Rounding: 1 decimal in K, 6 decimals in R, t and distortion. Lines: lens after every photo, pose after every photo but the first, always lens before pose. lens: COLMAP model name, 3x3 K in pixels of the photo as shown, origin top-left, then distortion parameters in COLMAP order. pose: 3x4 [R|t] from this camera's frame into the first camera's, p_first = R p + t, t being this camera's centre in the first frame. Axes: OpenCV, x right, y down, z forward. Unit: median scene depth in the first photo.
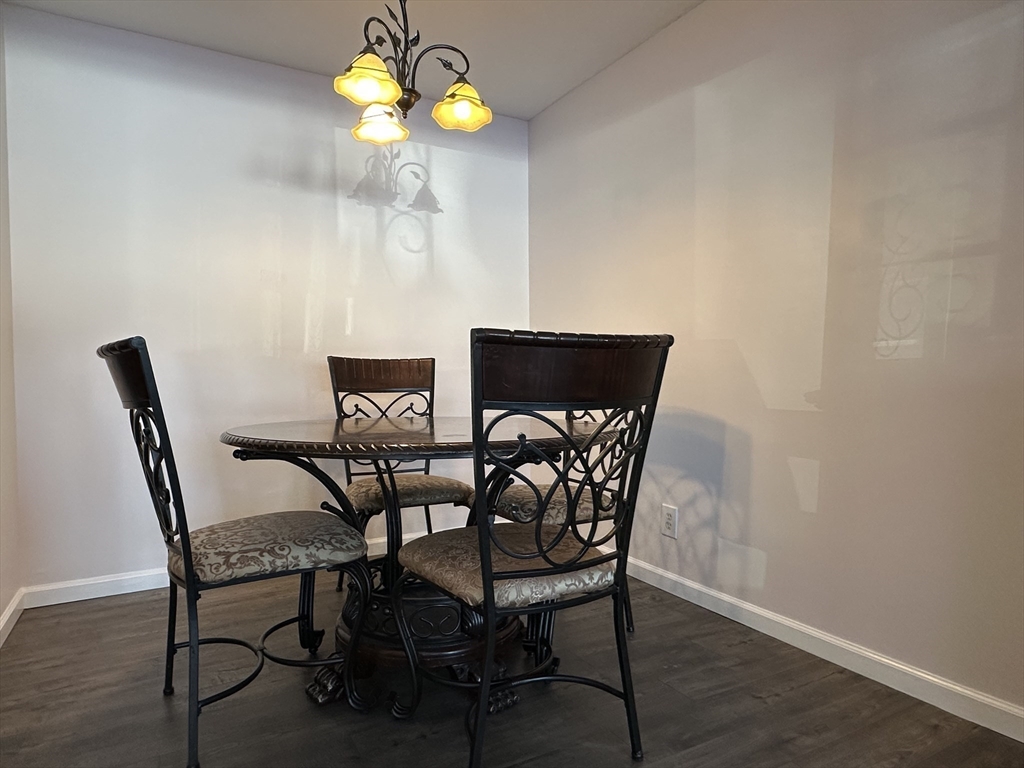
lens RADIAL K [[617.9, 0, 512.0], [0, 617.9, 384.0], [0, 0, 1]] dist [0.006694, 0.001821]
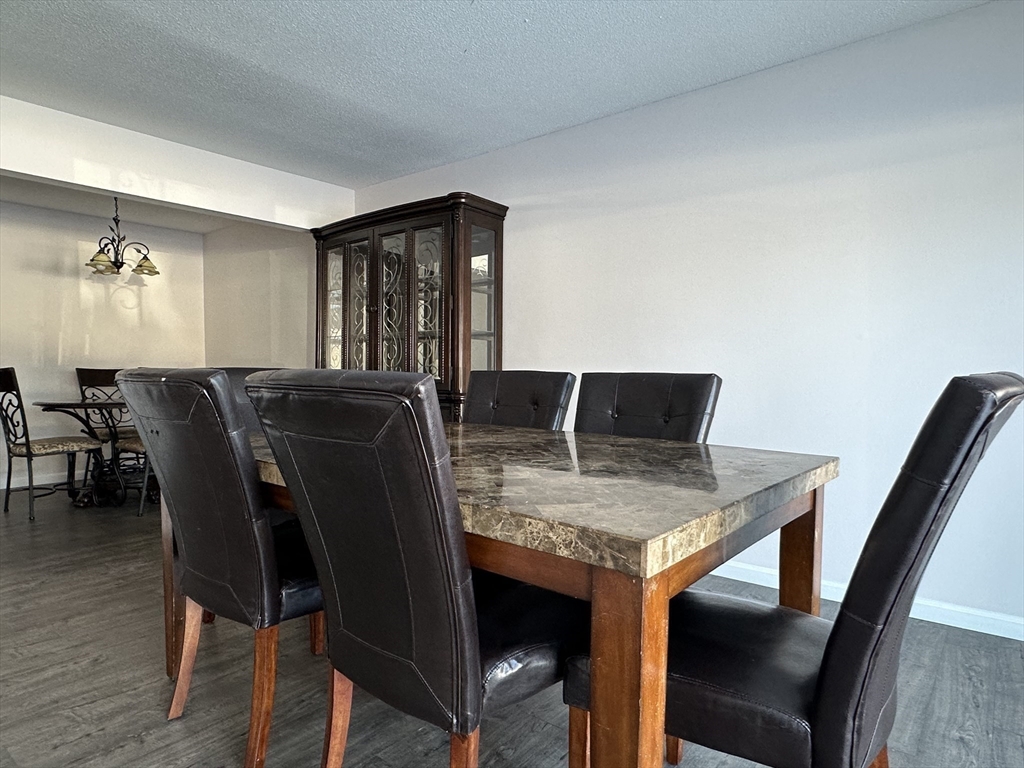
lens RADIAL K [[617.9, 0, 512.0], [0, 617.9, 384.0], [0, 0, 1]] dist [0.006694, 0.001821]
pose [[0.933991, -0.005121, 0.357261, 0.349673], [0.000049, 0.999899, 0.014204, -0.027018], [-0.357297, -0.013249, 0.933897, -1.605302]]
